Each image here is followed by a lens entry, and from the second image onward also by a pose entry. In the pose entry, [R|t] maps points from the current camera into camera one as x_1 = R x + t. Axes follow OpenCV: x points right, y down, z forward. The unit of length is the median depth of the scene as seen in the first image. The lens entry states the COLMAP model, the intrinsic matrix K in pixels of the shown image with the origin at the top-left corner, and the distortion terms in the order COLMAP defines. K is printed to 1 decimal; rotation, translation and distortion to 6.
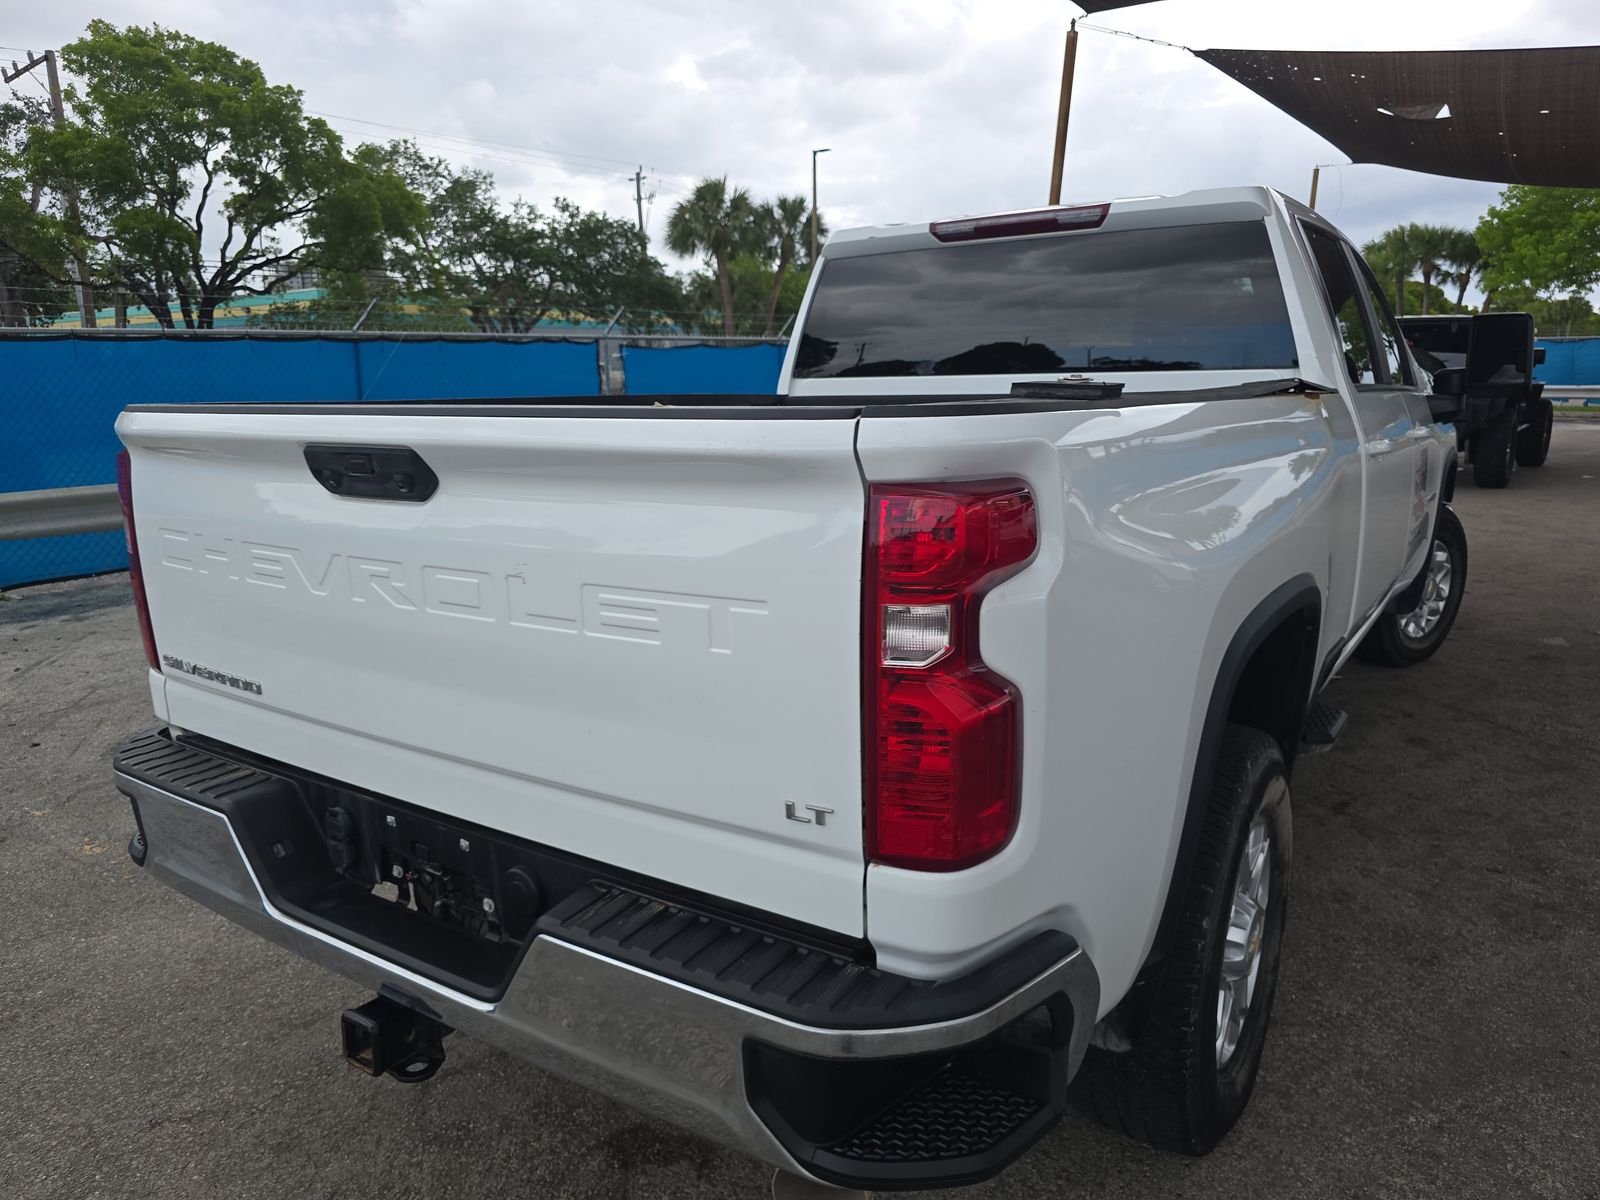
lens RADIAL K [[1091.3, 0, 802.8], [0, 1091.3, 589.3], [0, 0, 1]] dist [0.039677, -0.044107]
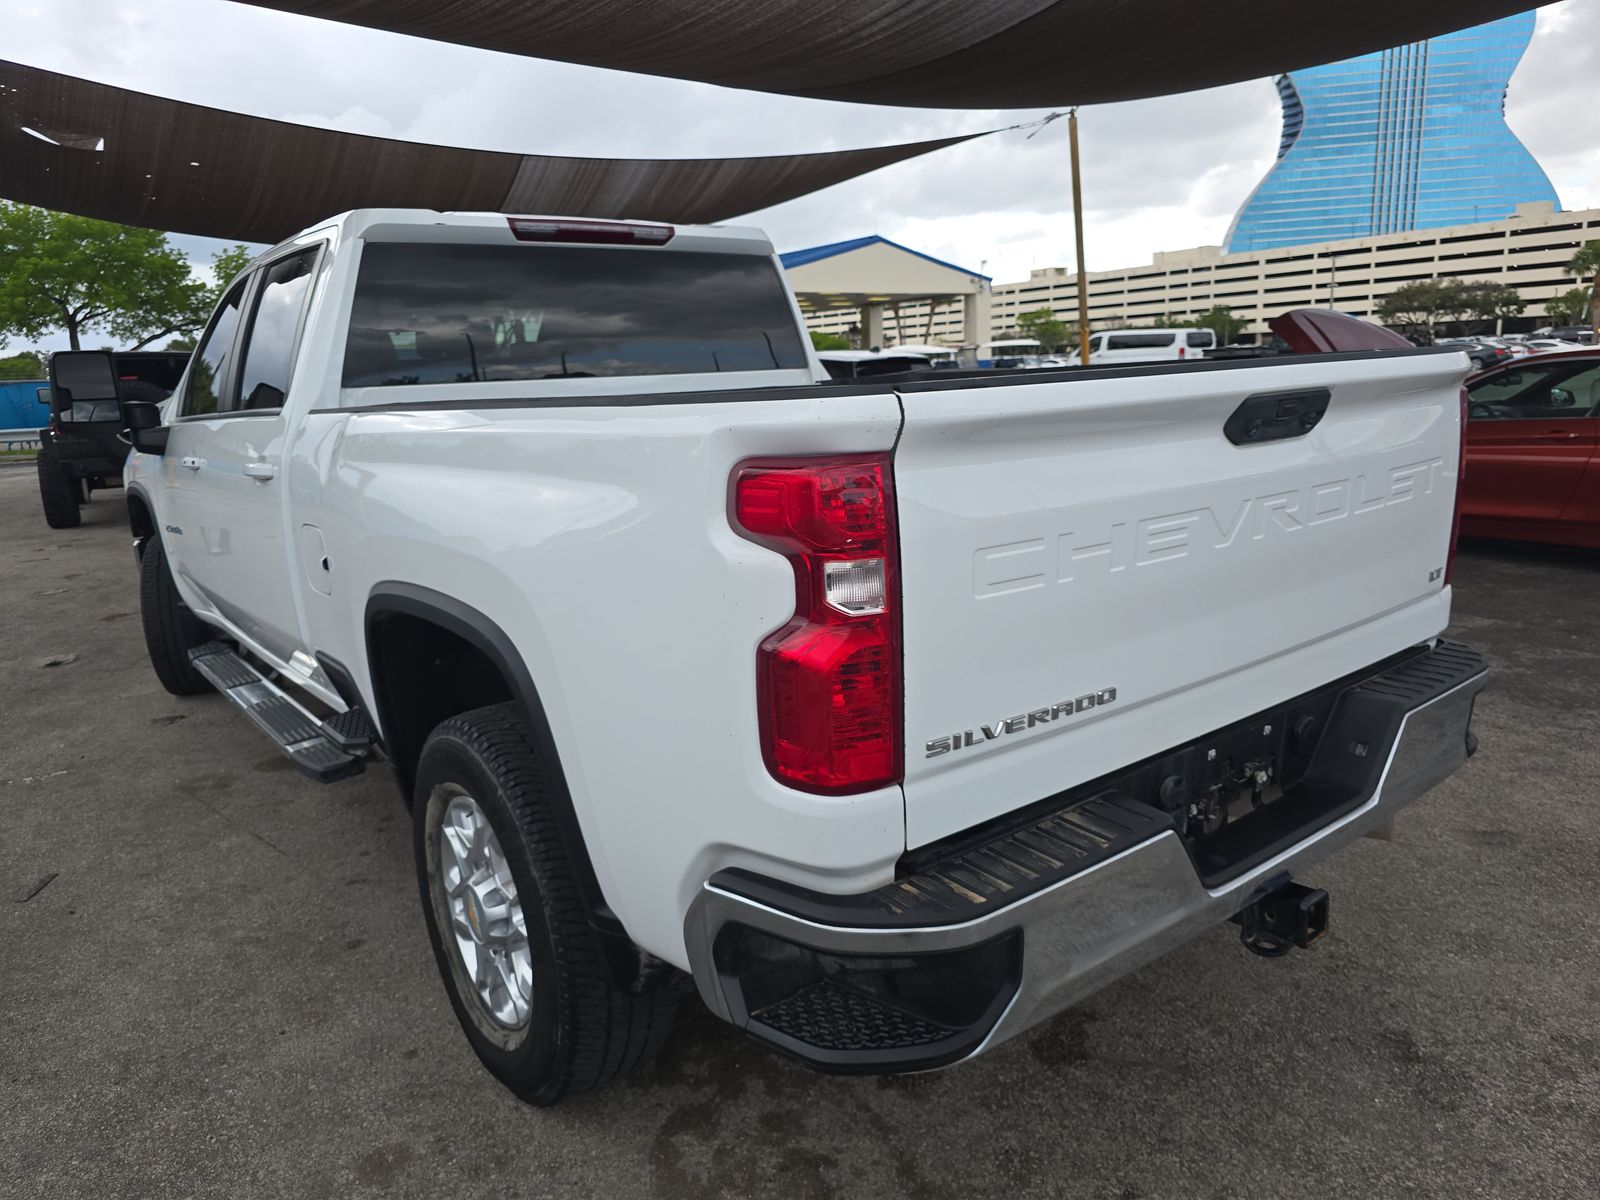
lens RADIAL K [[1091.3, 0, 802.8], [0, 1091.3, 589.3], [0, 0, 1]] dist [0.039677, -0.044107]
pose [[0.313654, -0.184258, 0.931488, -0.762684], [0.221629, 0.968102, 0.116873, -0.081594], [-0.923310, 0.169787, 0.344486, 0.508906]]
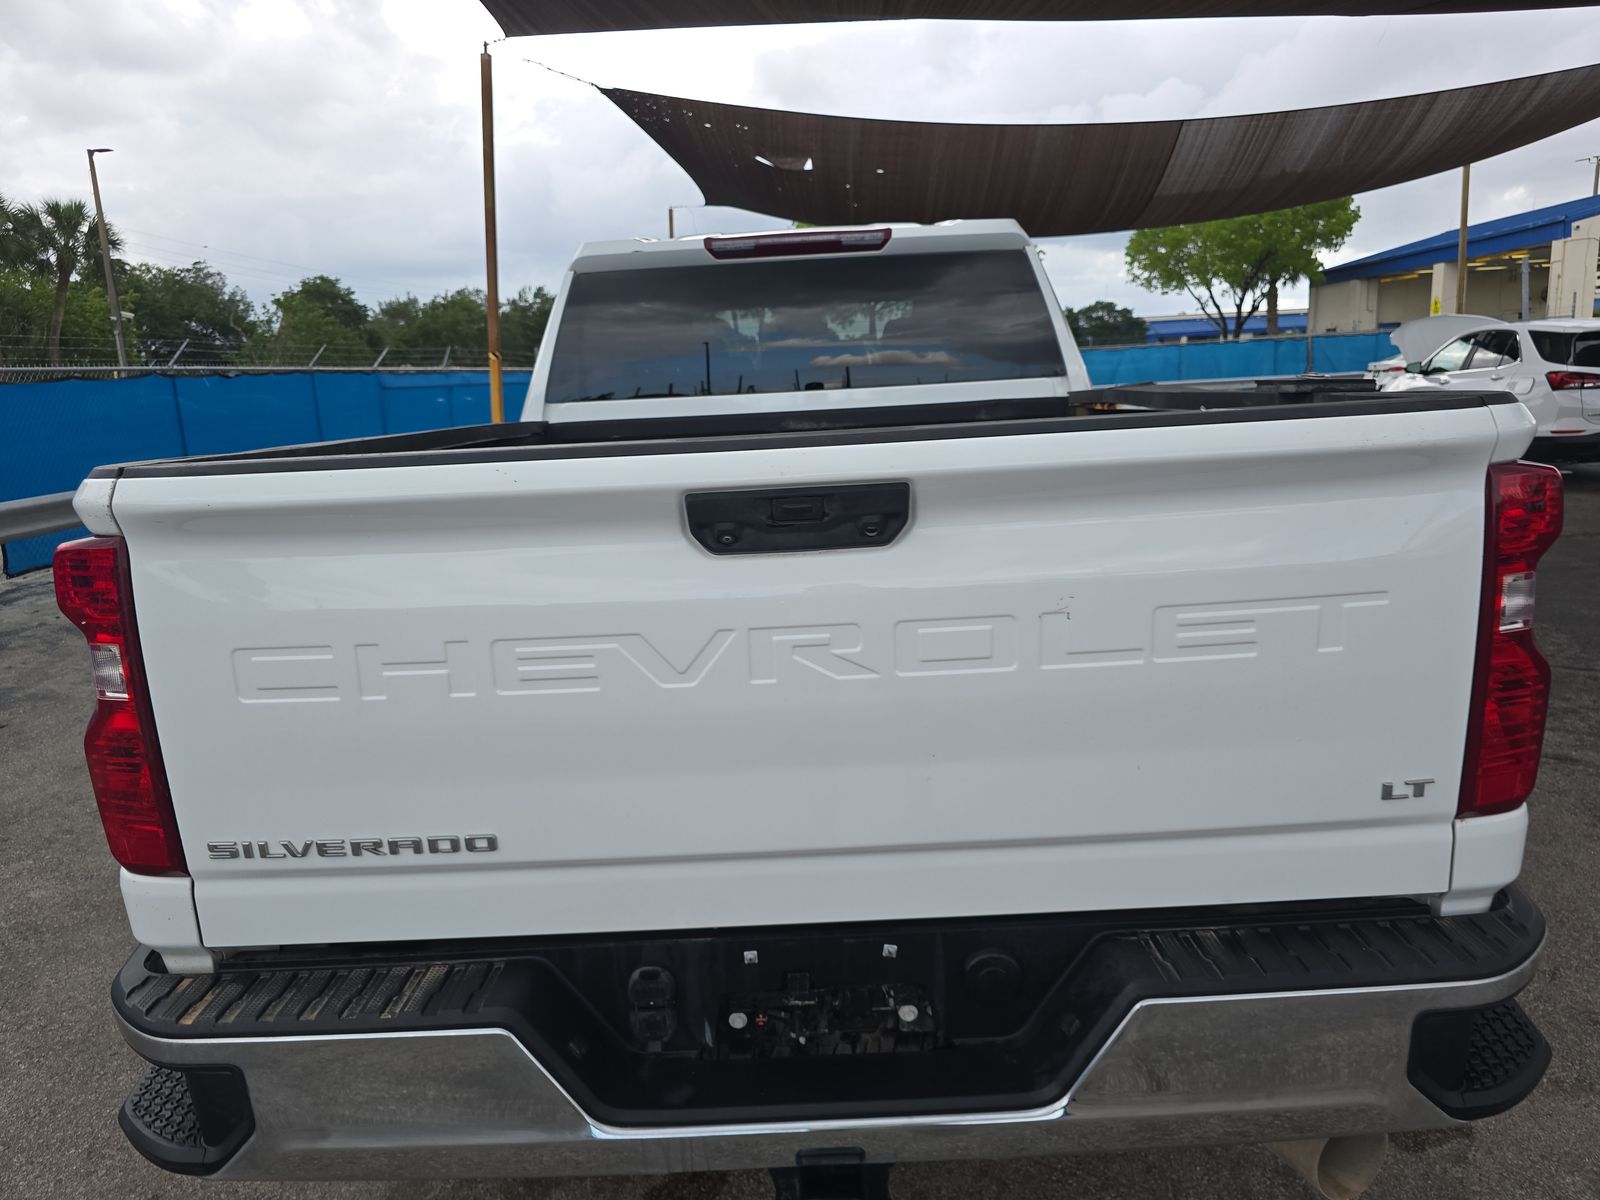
lens RADIAL K [[1091.3, 0, 802.8], [0, 1091.3, 589.3], [0, 0, 1]] dist [0.039677, -0.044107]
pose [[0.834025, -0.129970, 0.536199, -0.384202], [0.142067, 0.989676, 0.018914, -0.032496], [-0.533122, 0.060401, 0.843880, 0.154299]]
